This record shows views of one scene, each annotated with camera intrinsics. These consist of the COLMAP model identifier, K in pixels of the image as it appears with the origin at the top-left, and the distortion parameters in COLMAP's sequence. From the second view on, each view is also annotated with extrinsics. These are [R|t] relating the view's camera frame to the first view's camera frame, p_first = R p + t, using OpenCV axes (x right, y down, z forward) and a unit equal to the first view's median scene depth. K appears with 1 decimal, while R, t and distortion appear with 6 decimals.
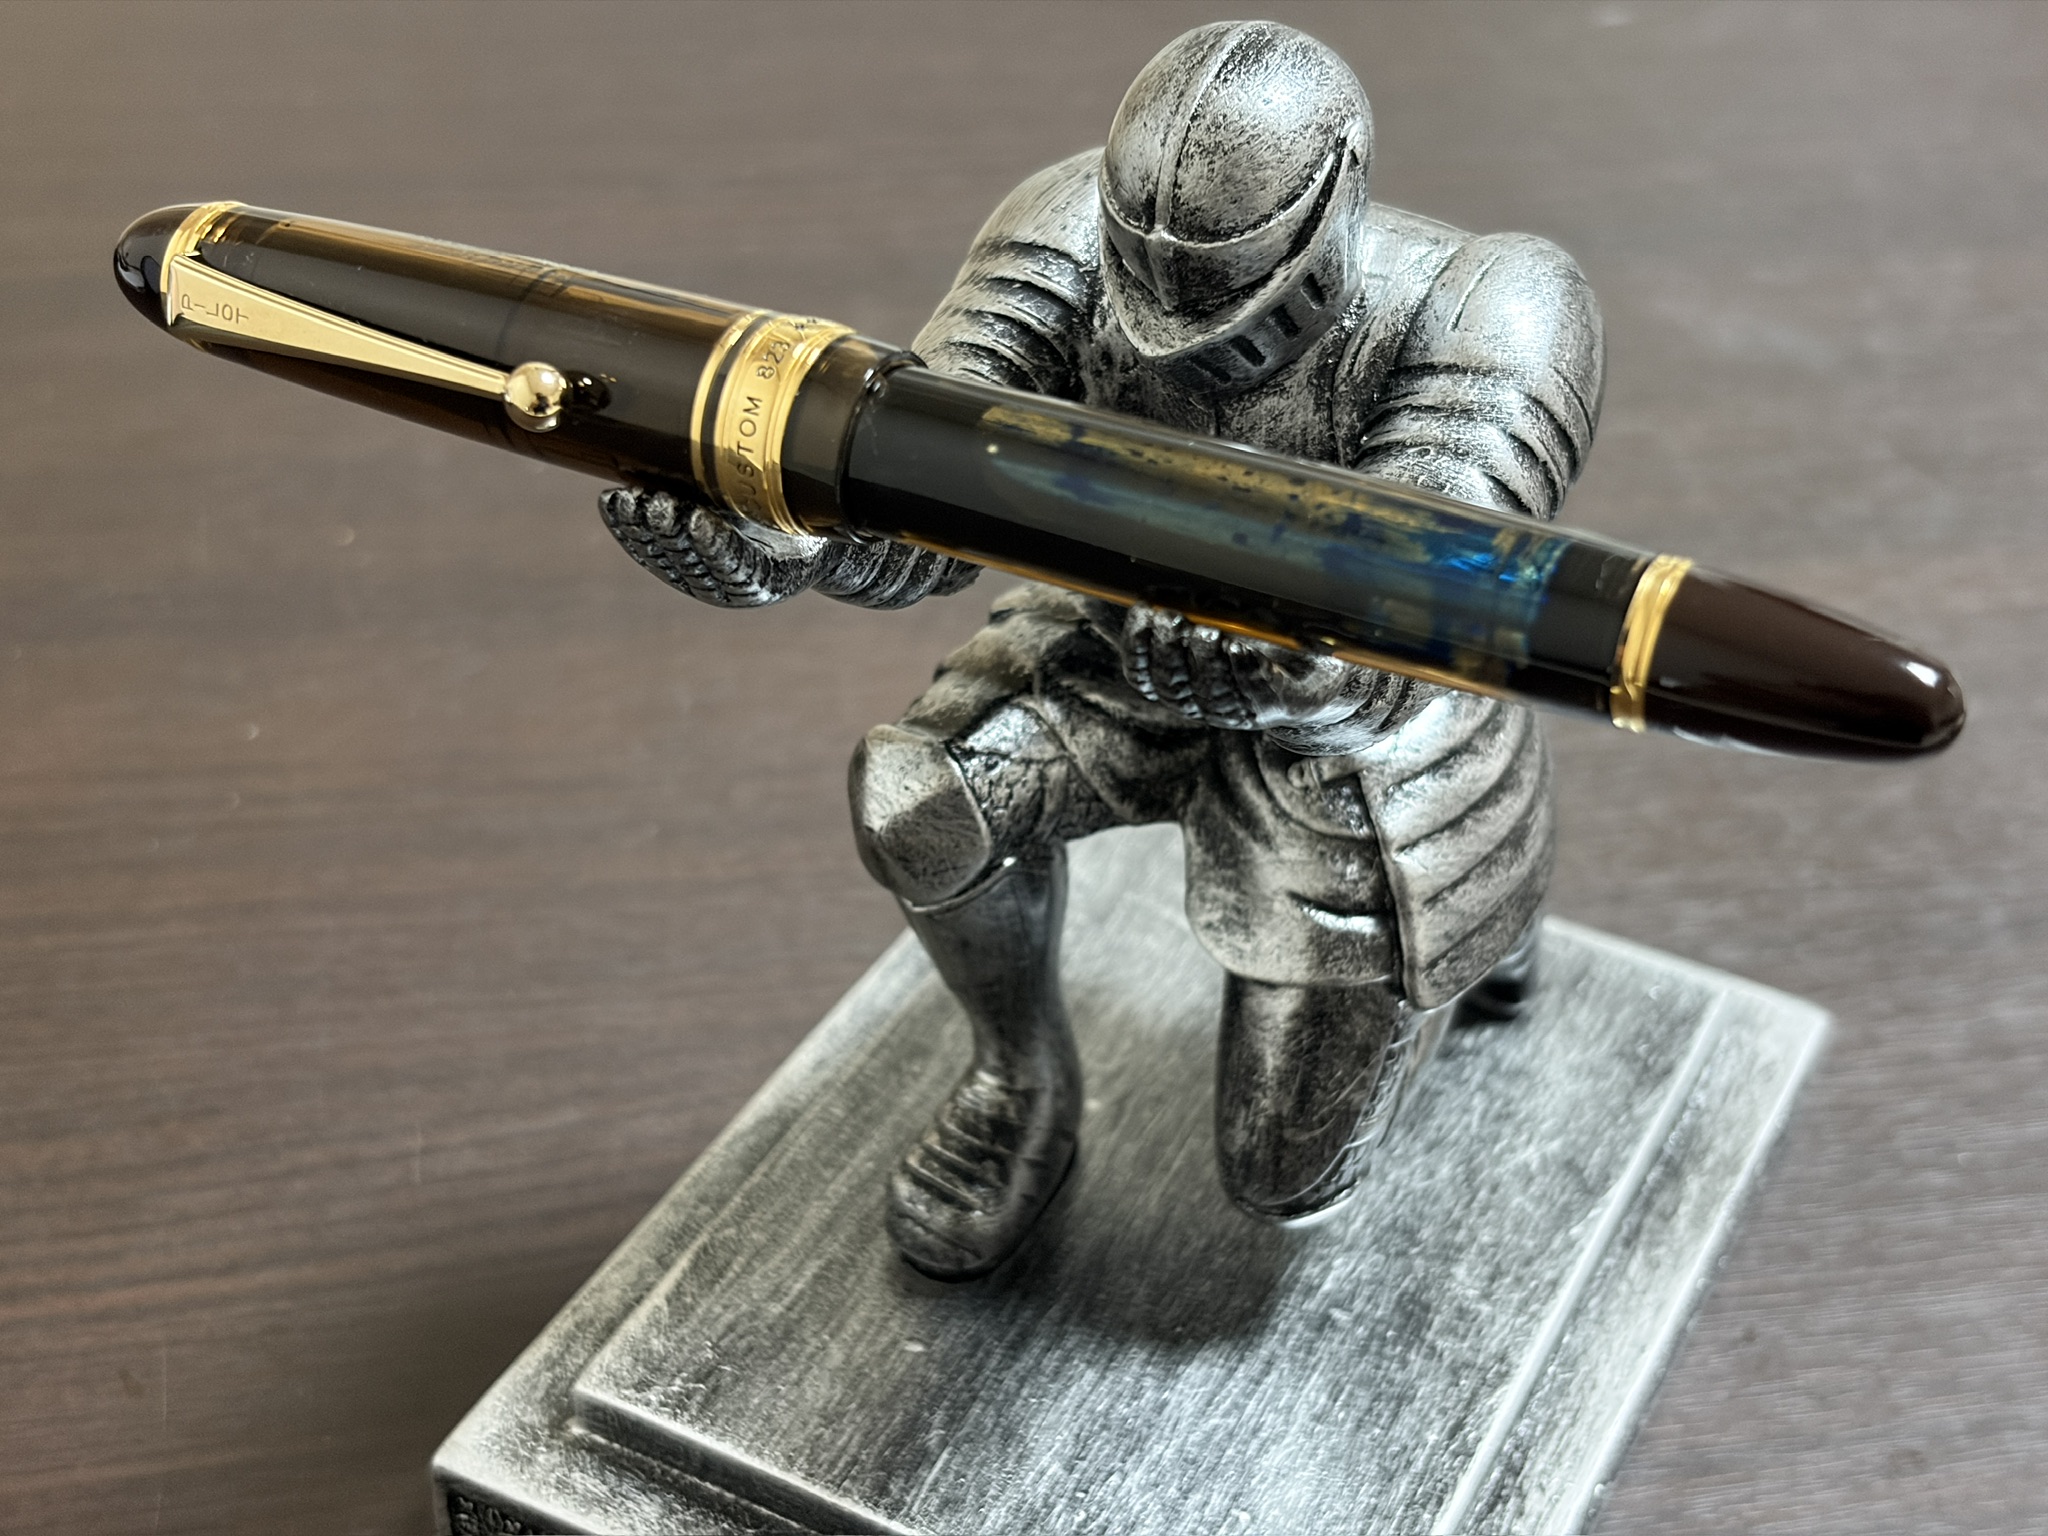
lens RADIAL K [[3313.6, 0, 1024.0], [0, 3313.6, 768.0], [0, 0, 1]] dist [0.271977, -1.478056]
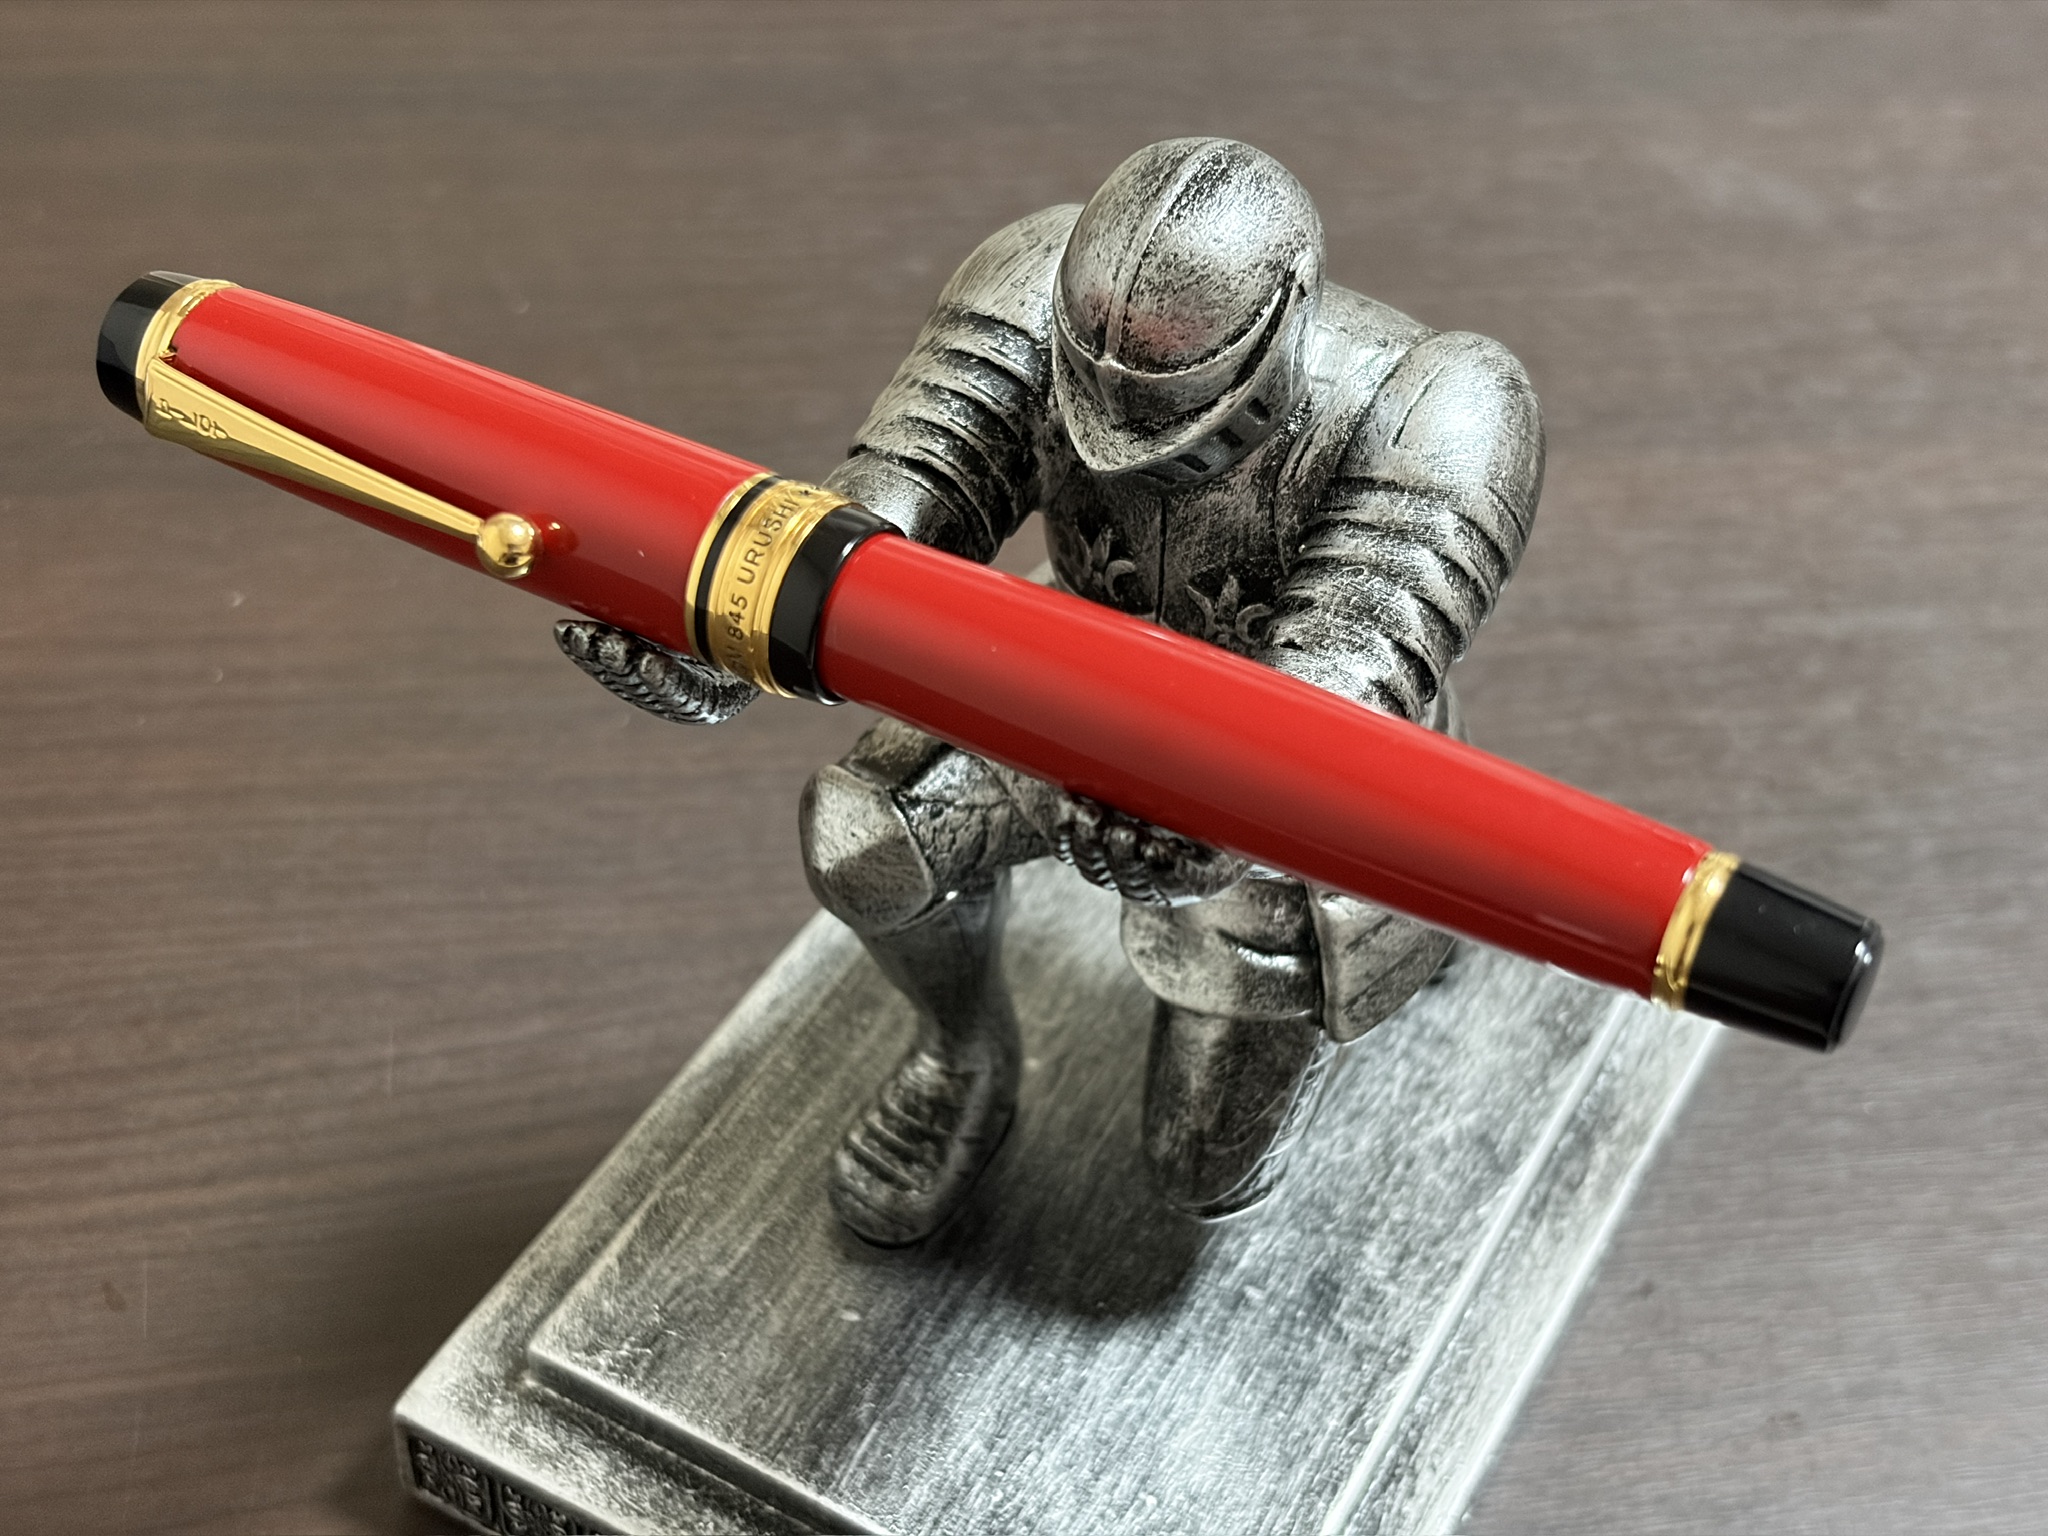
lens RADIAL K [[3315.2, 0, 1012.5], [0, 3315.2, 790.8], [0, 0, 1]] dist [0.272849, -1.520770]
pose [[0.999325, 0.036641, -0.002733, 0.016069], [-0.035910, 0.989730, 0.138362, -0.145844], [0.007774, -0.138171, 0.990378, -0.028320]]
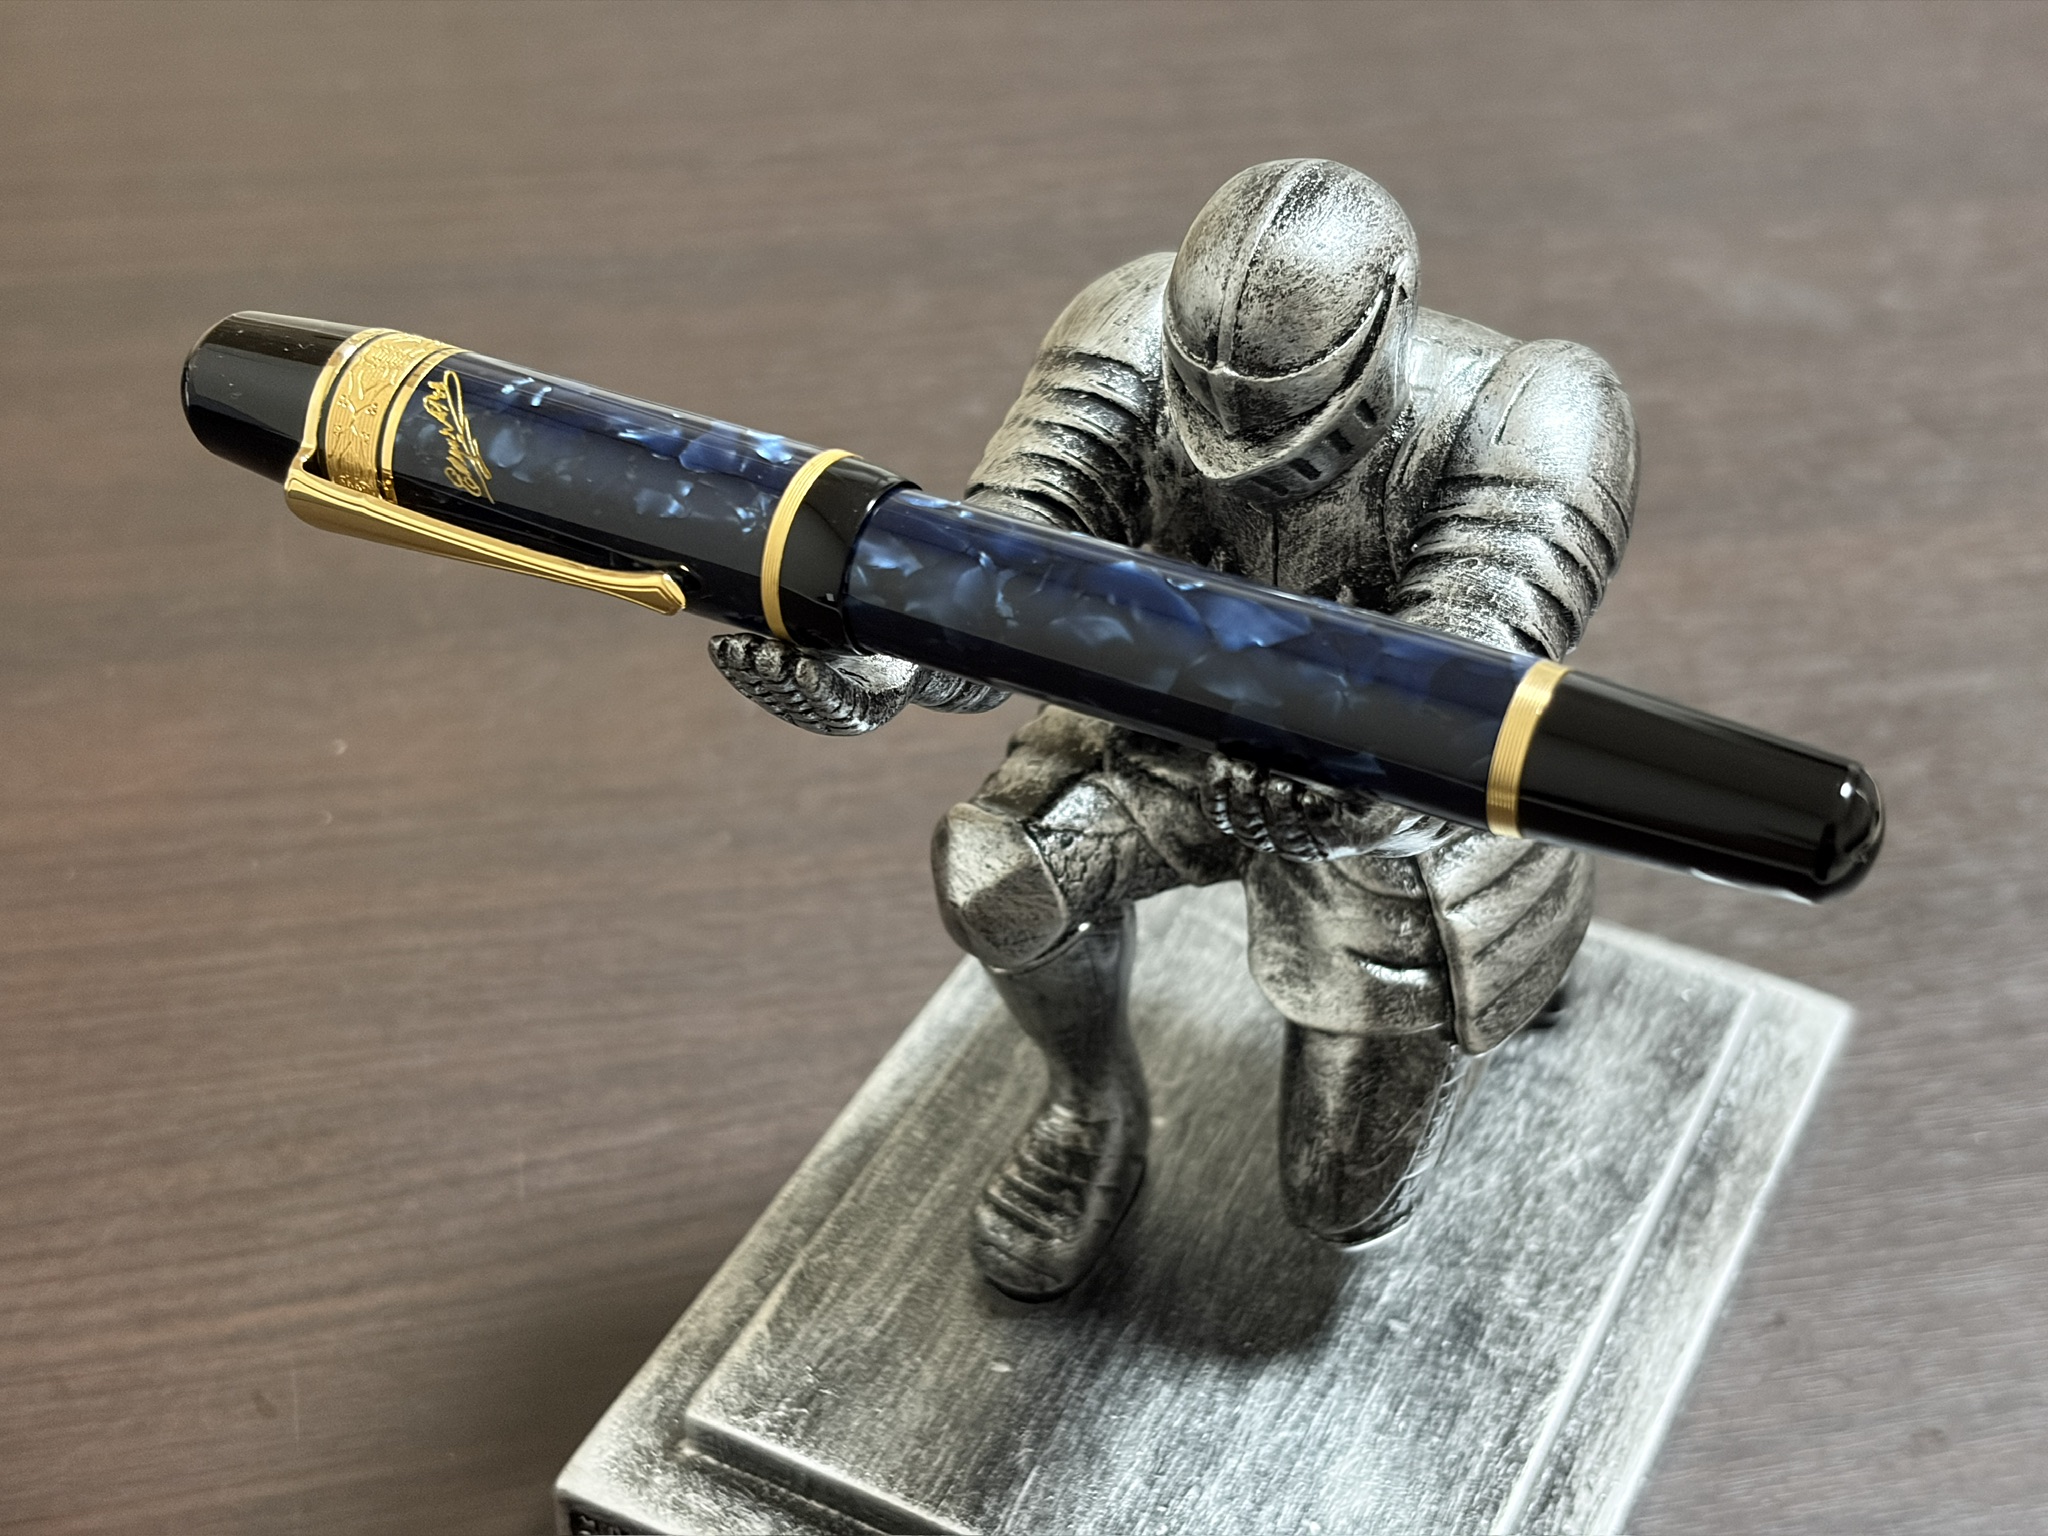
lens RADIAL K [[3313.6, 0, 1024.0], [0, 3313.6, 768.0], [0, 0, 1]] dist [0.271977, -1.478056]
pose [[0.999778, -0.020836, -0.003129, -0.018838], [0.020971, 0.998418, 0.052163, -0.076908], [0.002038, -0.052218, 0.998634, -0.061164]]
